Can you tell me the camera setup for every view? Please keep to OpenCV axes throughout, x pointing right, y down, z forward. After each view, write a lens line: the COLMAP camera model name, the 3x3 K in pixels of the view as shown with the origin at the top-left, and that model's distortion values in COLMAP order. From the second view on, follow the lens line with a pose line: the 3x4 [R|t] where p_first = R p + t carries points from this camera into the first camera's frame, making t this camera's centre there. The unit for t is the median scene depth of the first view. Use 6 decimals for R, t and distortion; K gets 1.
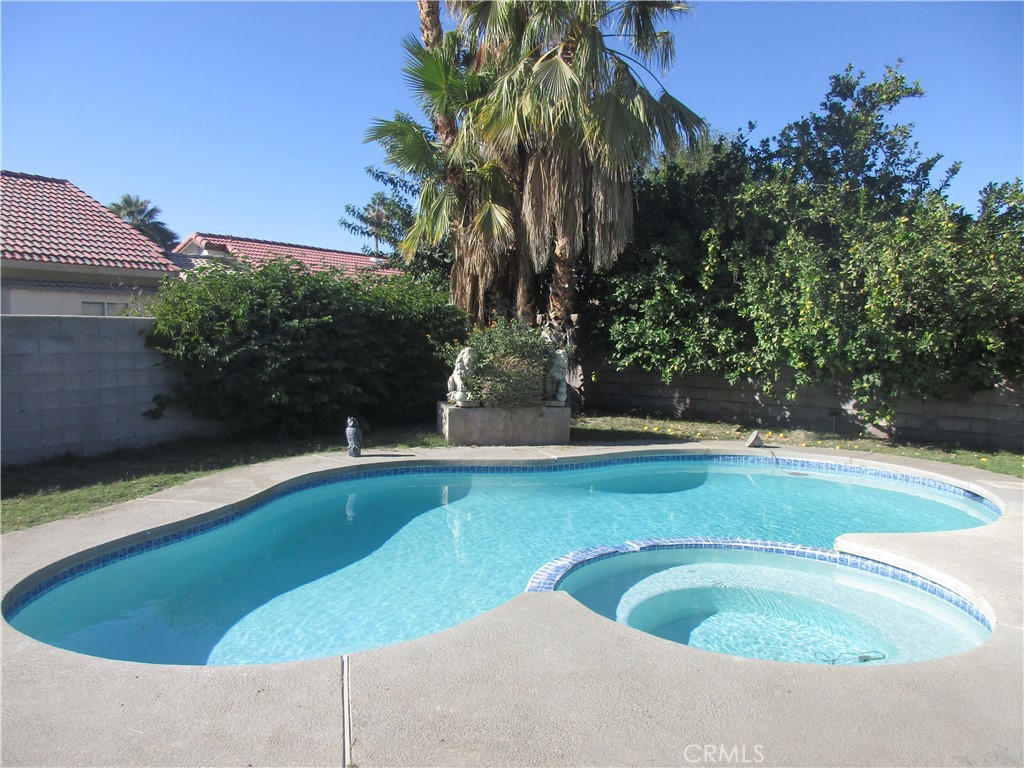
lens RADIAL K [[763.2, 0, 515.6], [0, 763.2, 378.7], [0, 0, 1]] dist [0.001675, -0.003551]
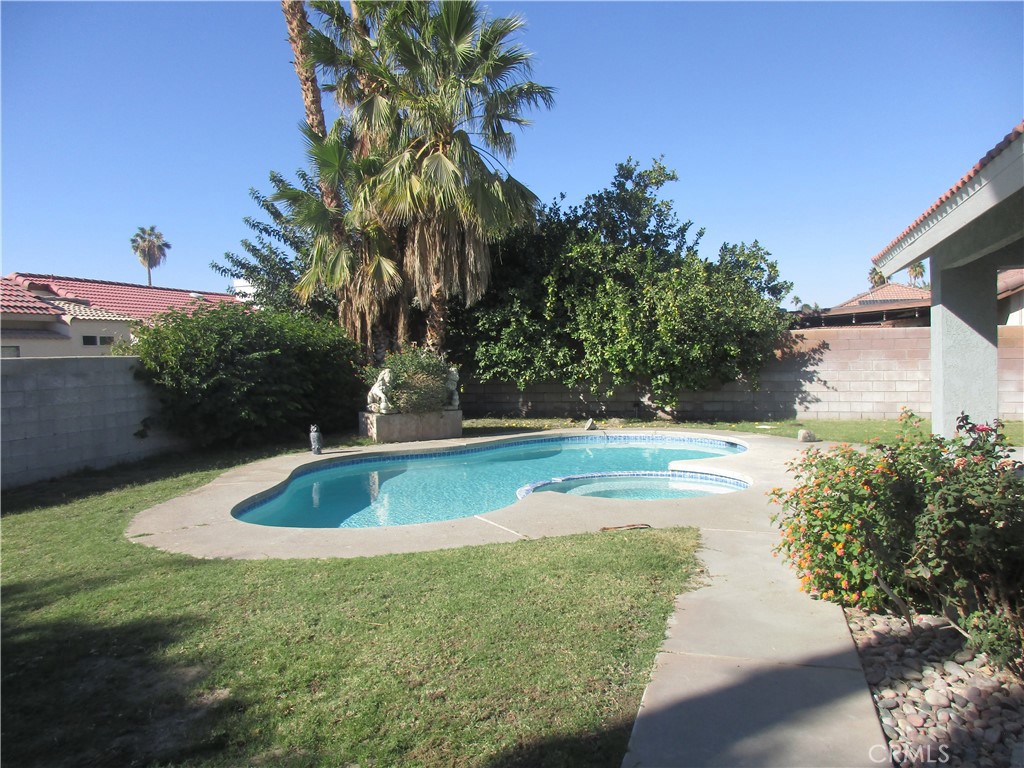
lens RADIAL K [[763.2, 0, 509.9], [0, 763.2, 387.2], [0, 0, 1]] dist [0.001675, -0.003551]
pose [[0.957229, -0.052489, 0.284532, -0.224477], [0.058646, 0.998192, -0.013159, 0.019447], [-0.283327, 0.029283, 0.958576, -0.312139]]
